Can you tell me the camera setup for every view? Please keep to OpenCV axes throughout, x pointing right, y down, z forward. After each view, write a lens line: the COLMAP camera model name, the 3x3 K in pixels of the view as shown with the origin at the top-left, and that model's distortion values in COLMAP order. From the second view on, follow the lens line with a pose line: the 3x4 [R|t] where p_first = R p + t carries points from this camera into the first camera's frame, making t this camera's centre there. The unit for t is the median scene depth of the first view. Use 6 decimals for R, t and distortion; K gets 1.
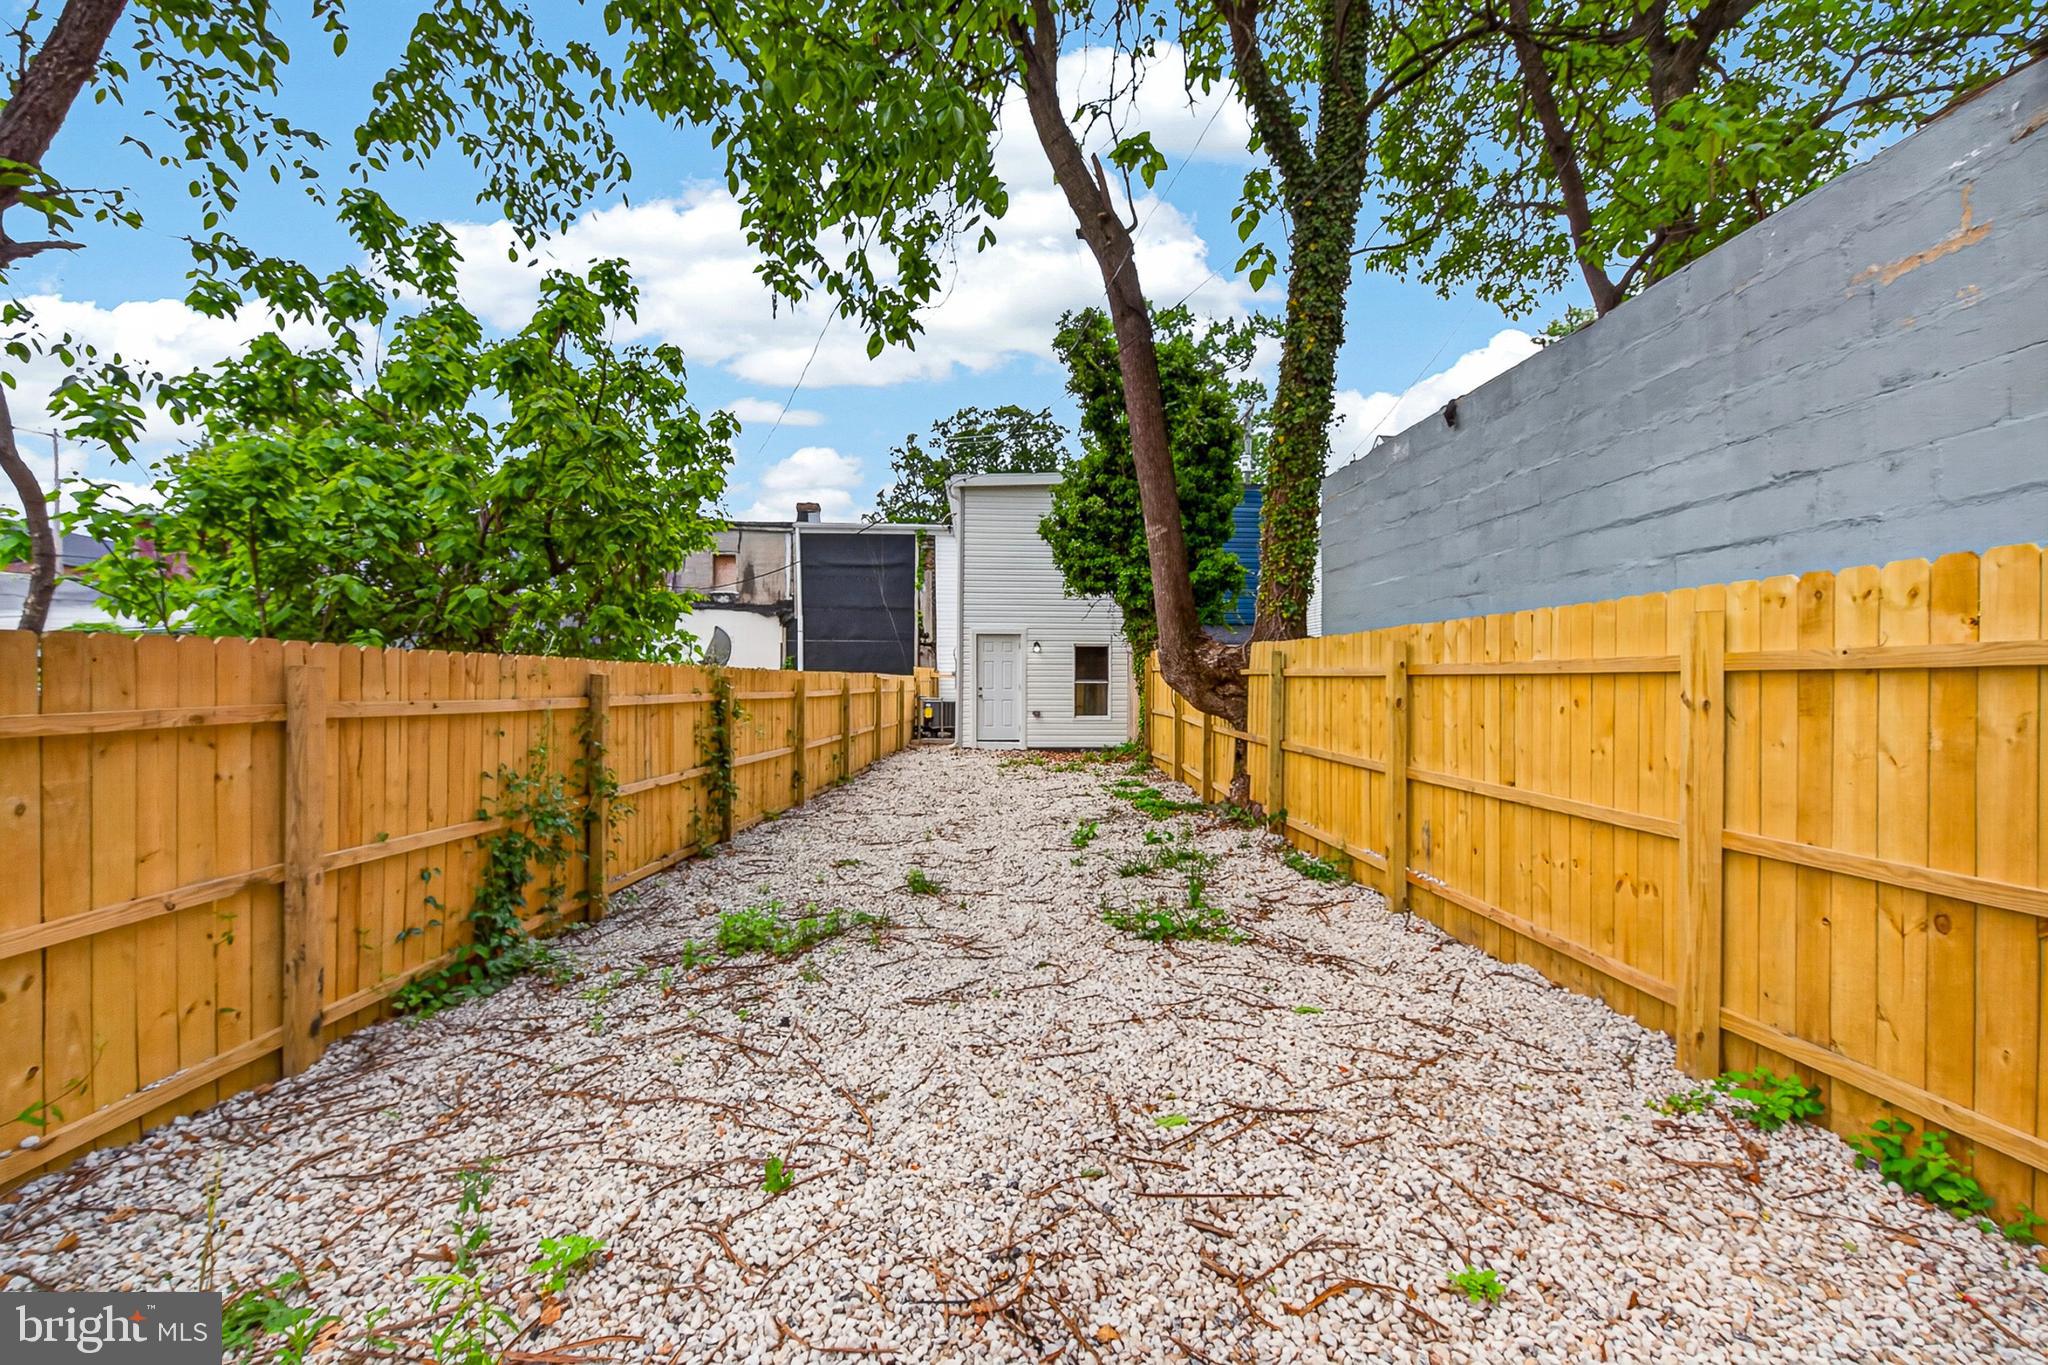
lens RADIAL K [[929.7, 0, 1026.5], [0, 929.7, 679.2], [0, 0, 1]] dist [0.004436, -0.001610]
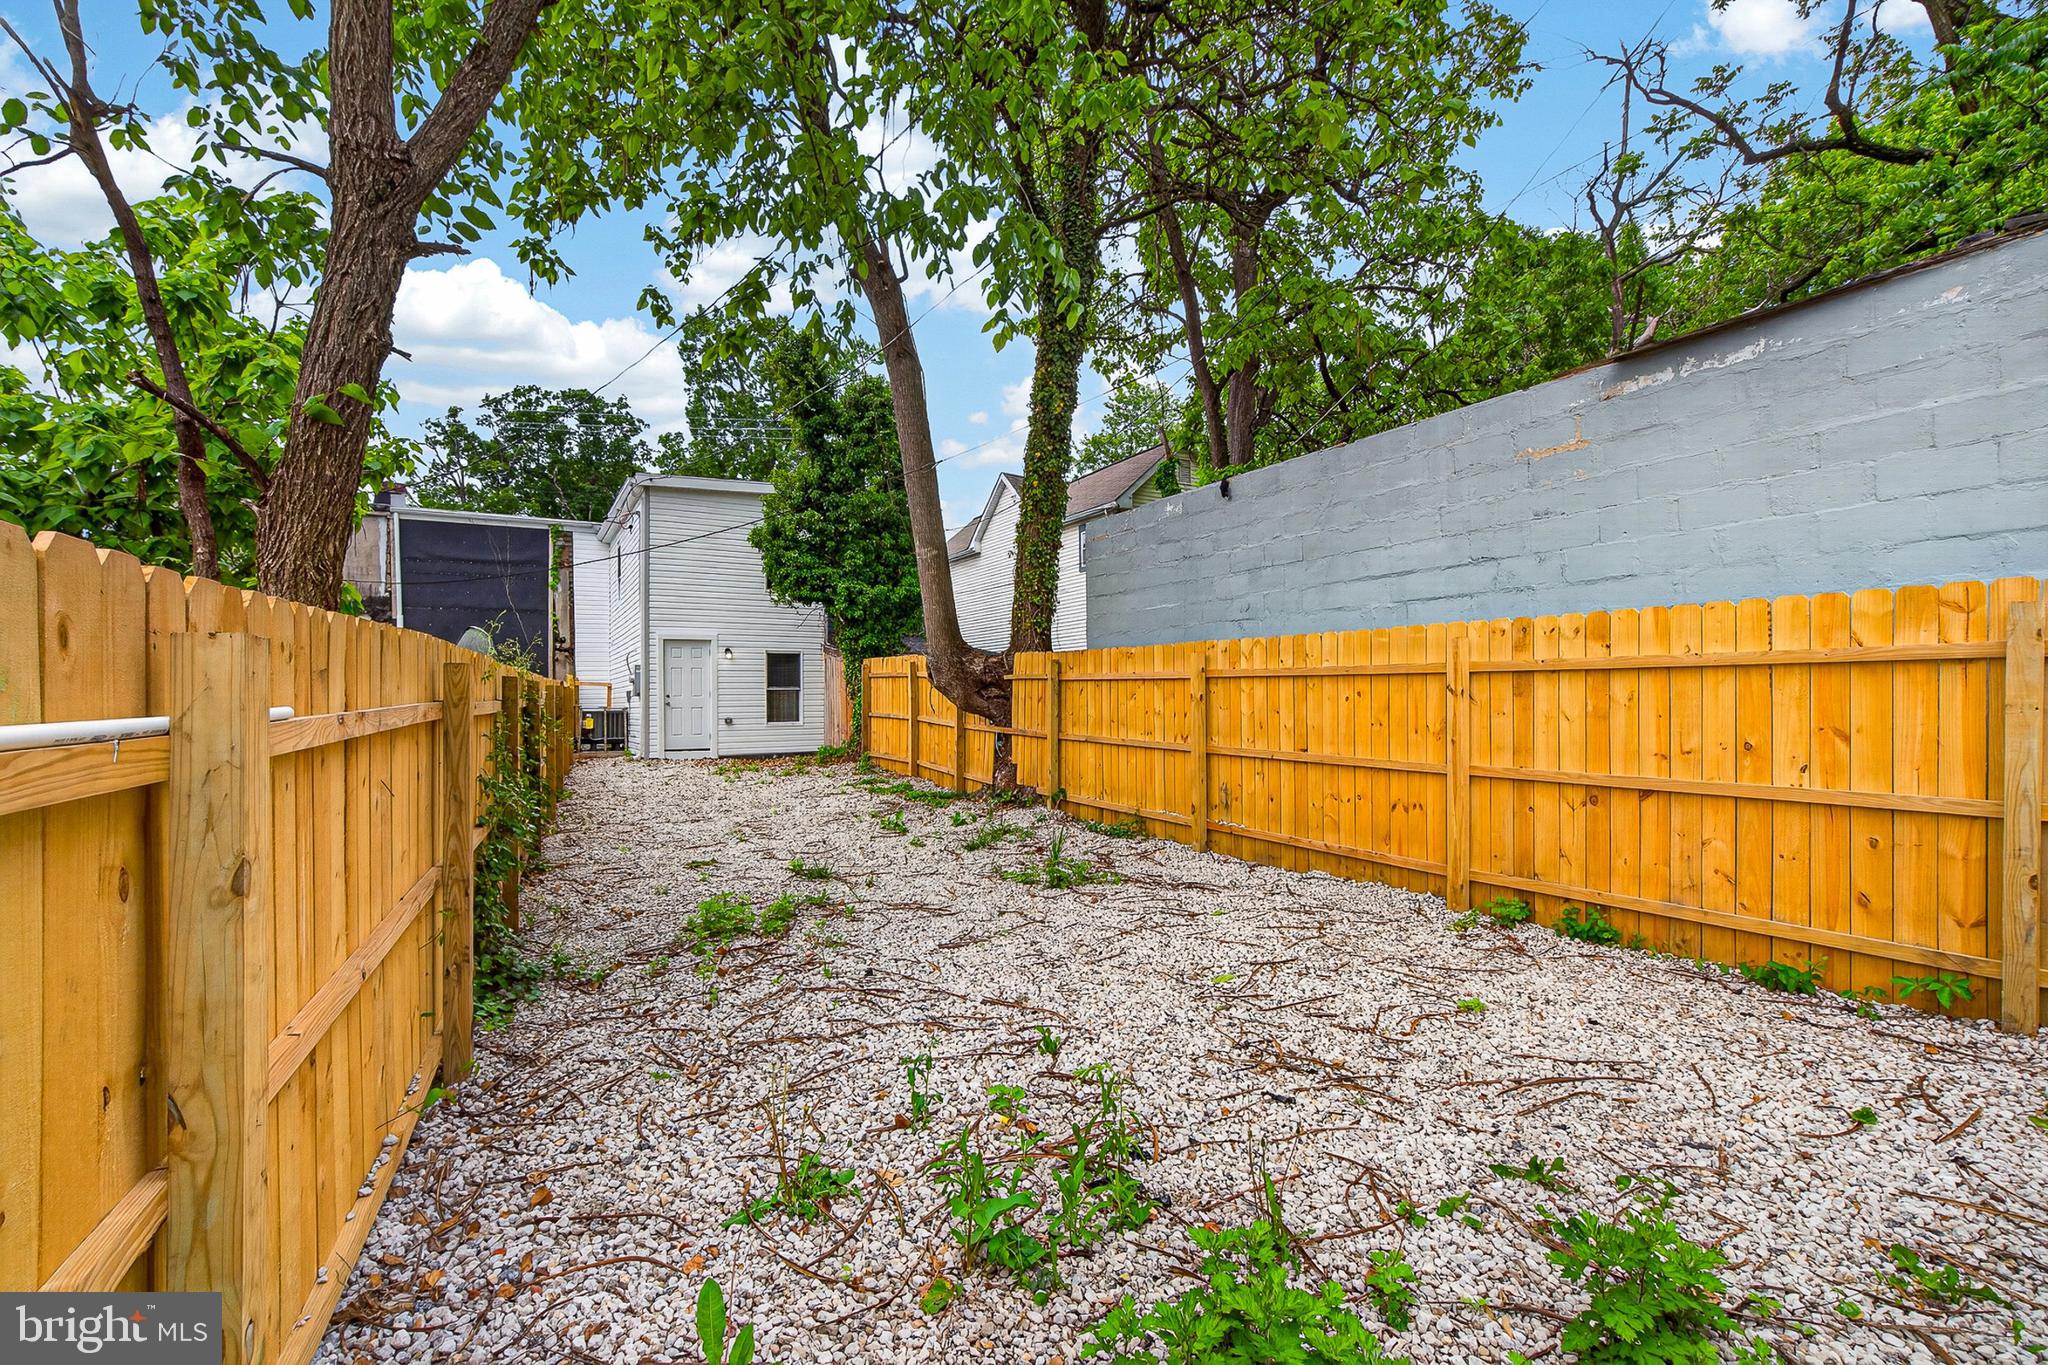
lens RADIAL K [[929.7, 0, 1019.1], [0, 929.7, 683.2], [0, 0, 1]] dist [0.004436, -0.001610]
pose [[0.892677, -0.002795, 0.450688, -0.499403], [0.005581, 0.999973, -0.004854, 0.009998], [-0.450662, 0.006848, 0.892669, -0.103663]]
